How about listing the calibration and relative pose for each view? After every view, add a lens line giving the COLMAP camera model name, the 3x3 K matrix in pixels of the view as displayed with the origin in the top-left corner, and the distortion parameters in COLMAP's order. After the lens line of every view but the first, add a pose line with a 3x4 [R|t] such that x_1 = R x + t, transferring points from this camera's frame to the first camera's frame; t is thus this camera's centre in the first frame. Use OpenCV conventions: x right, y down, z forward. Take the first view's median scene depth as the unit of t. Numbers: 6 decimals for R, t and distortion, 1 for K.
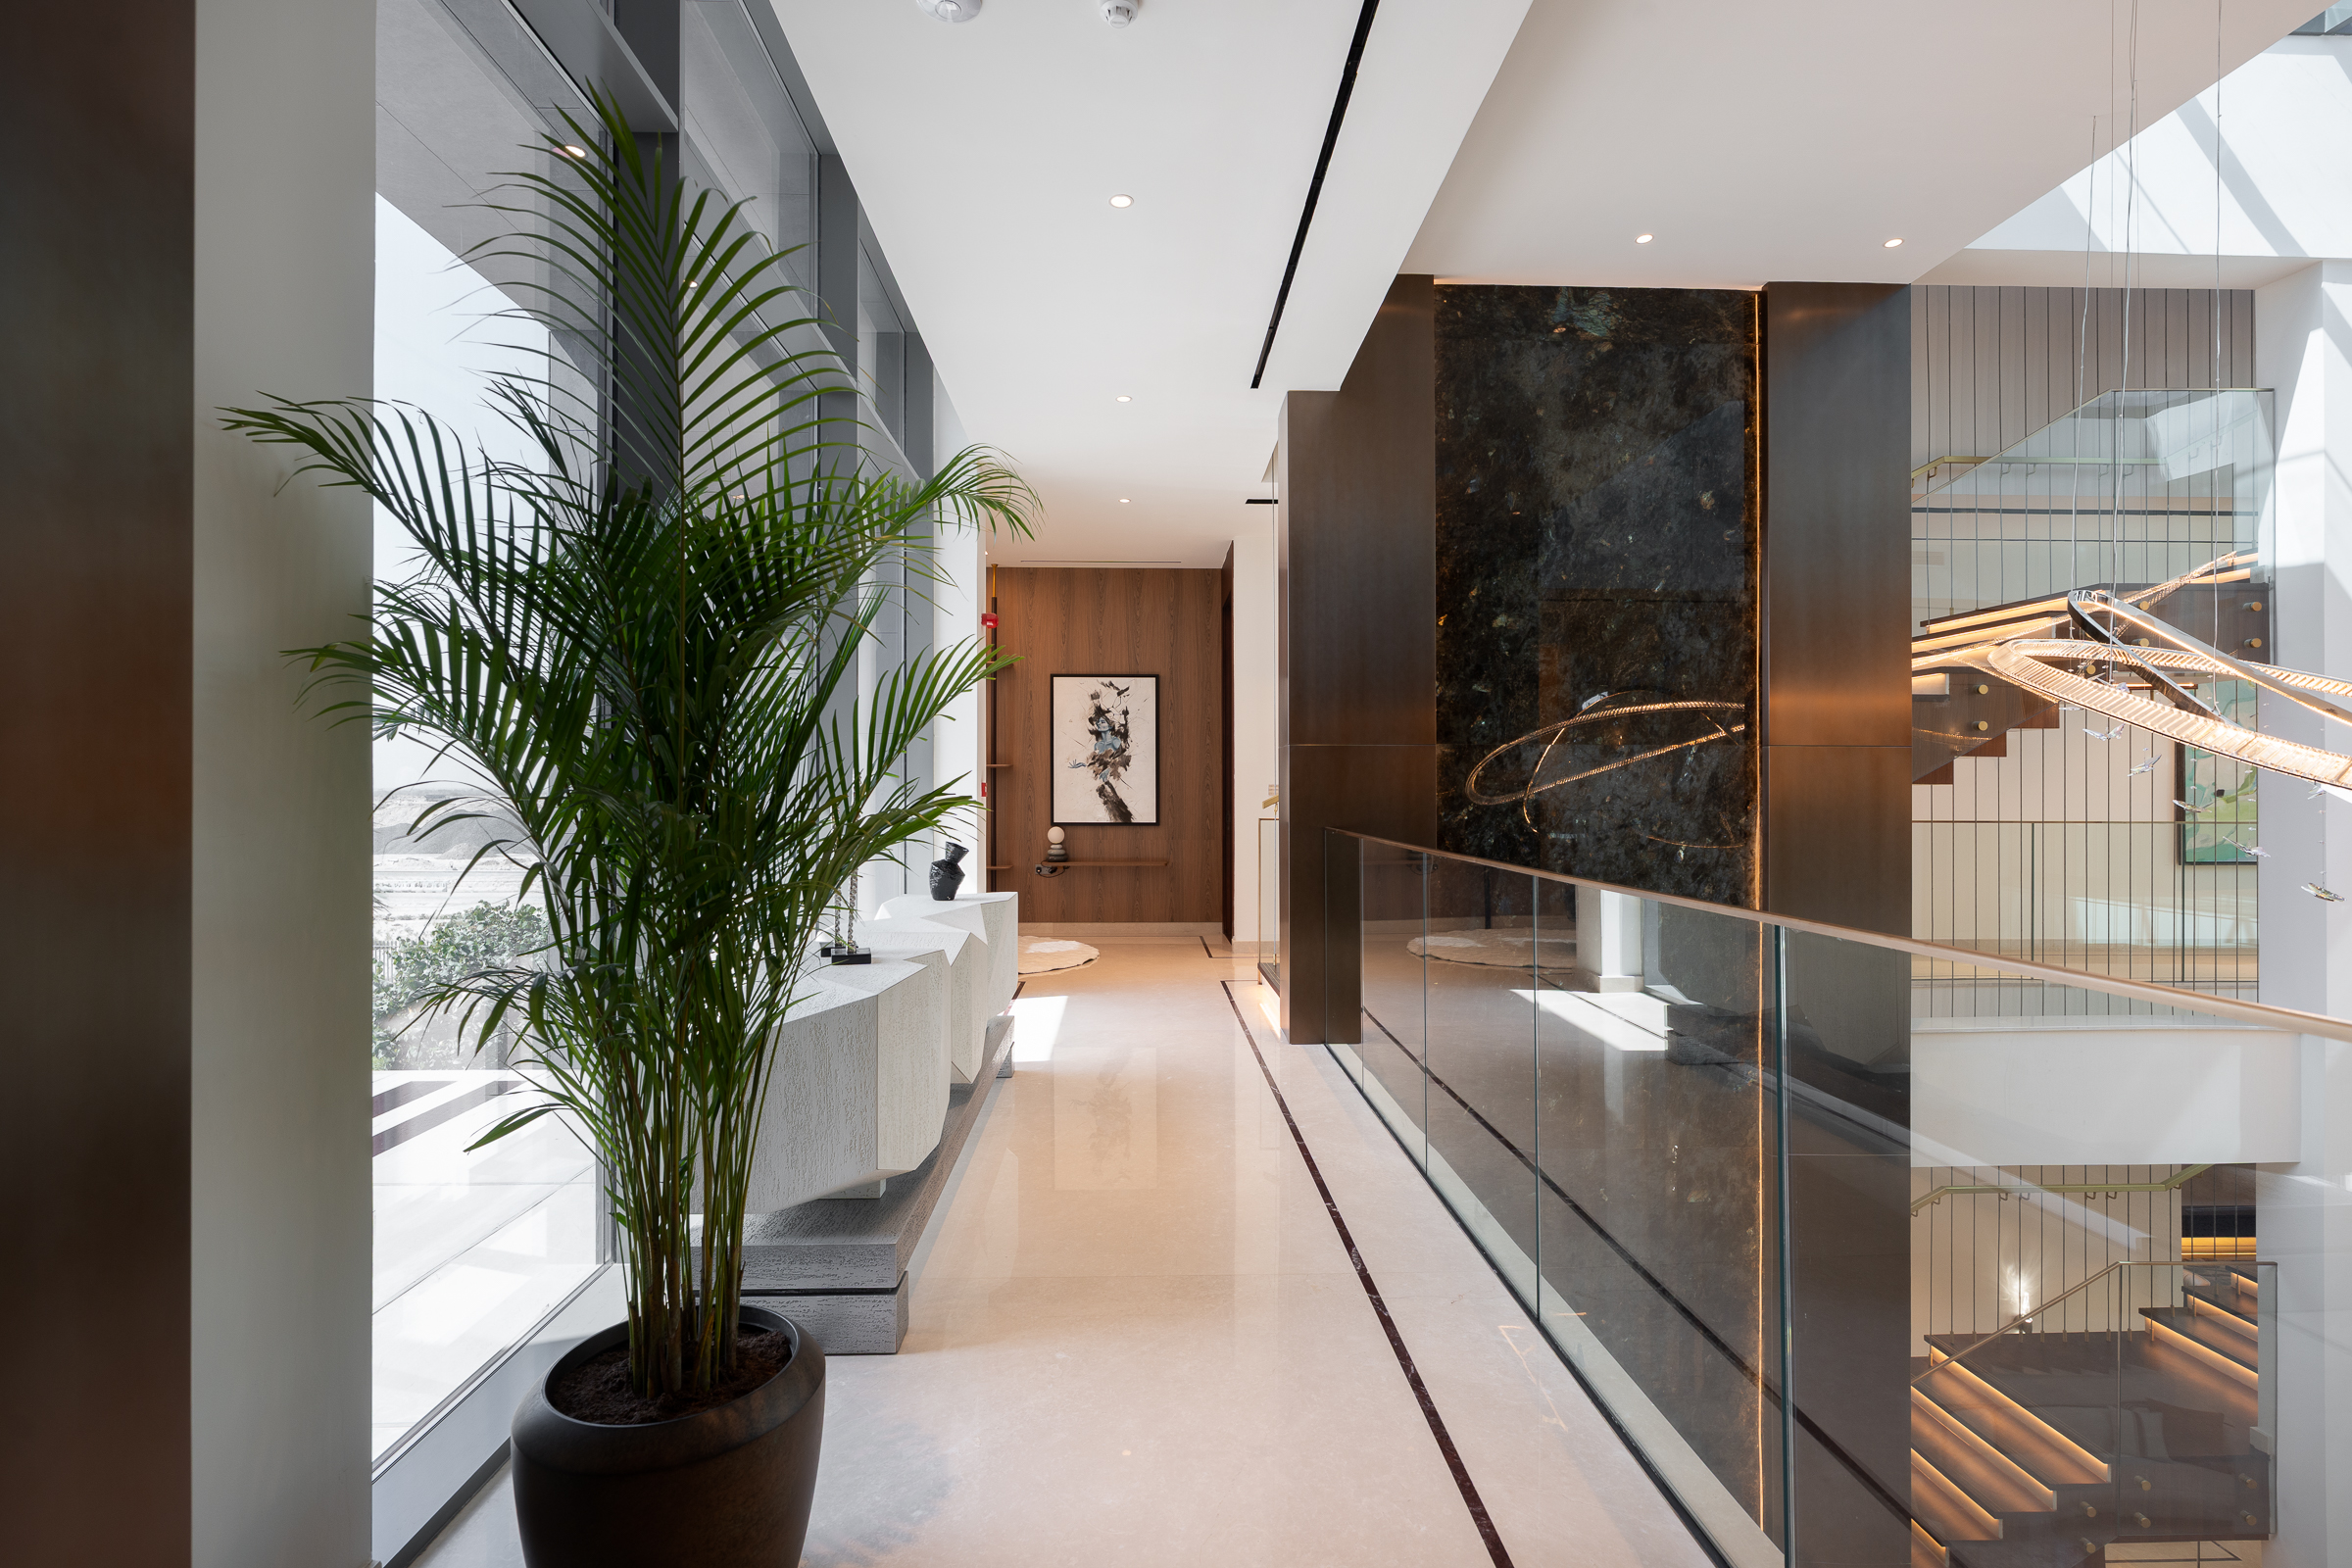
lens RADIAL K [[1075.5, 0, 1175.1], [0, 1075.5, 786.1], [0, 0, 1]] dist [-0.004471, 0.001803]
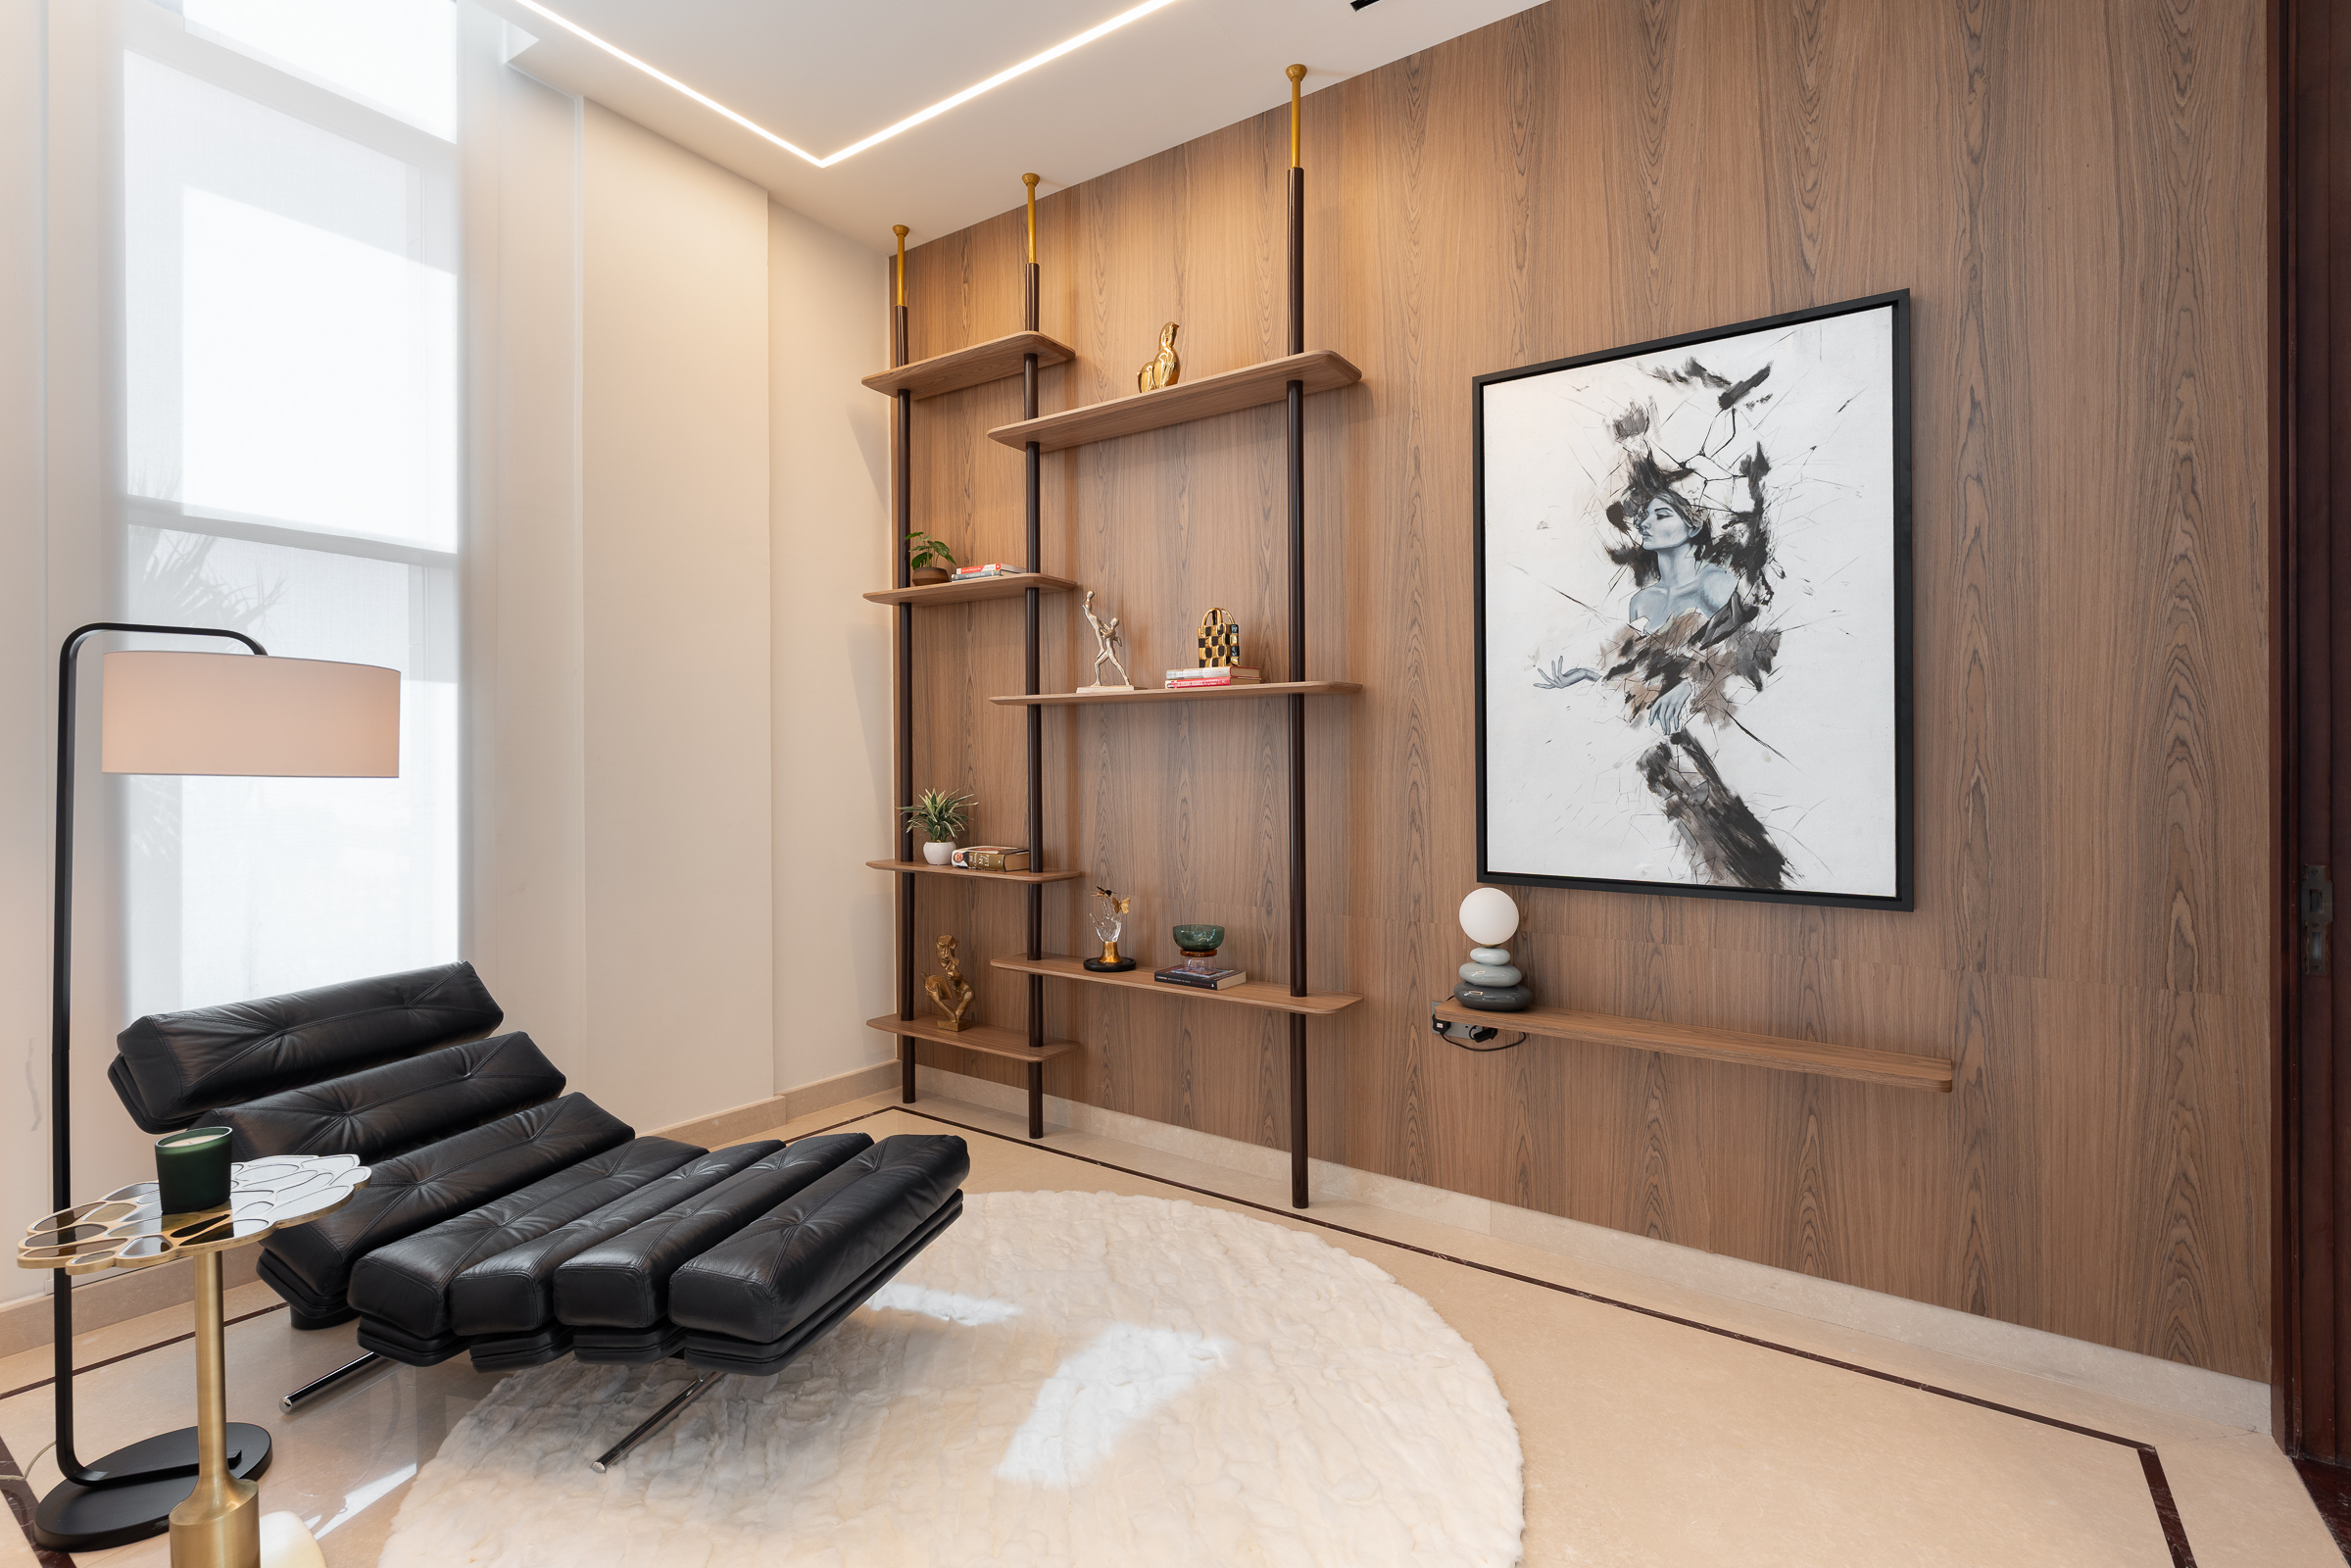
lens RADIAL K [[1075.0, 0, 1170.1], [0, 1075.0, 753.4], [0, 0, 1]] dist [-0.004471, 0.001803]
pose [[0.804850, -0.000902, -0.593478, -0.005948], [0.000366, 0.999999, -0.001023, 0.001175], [0.593479, 0.000606, 0.804850, 0.705723]]
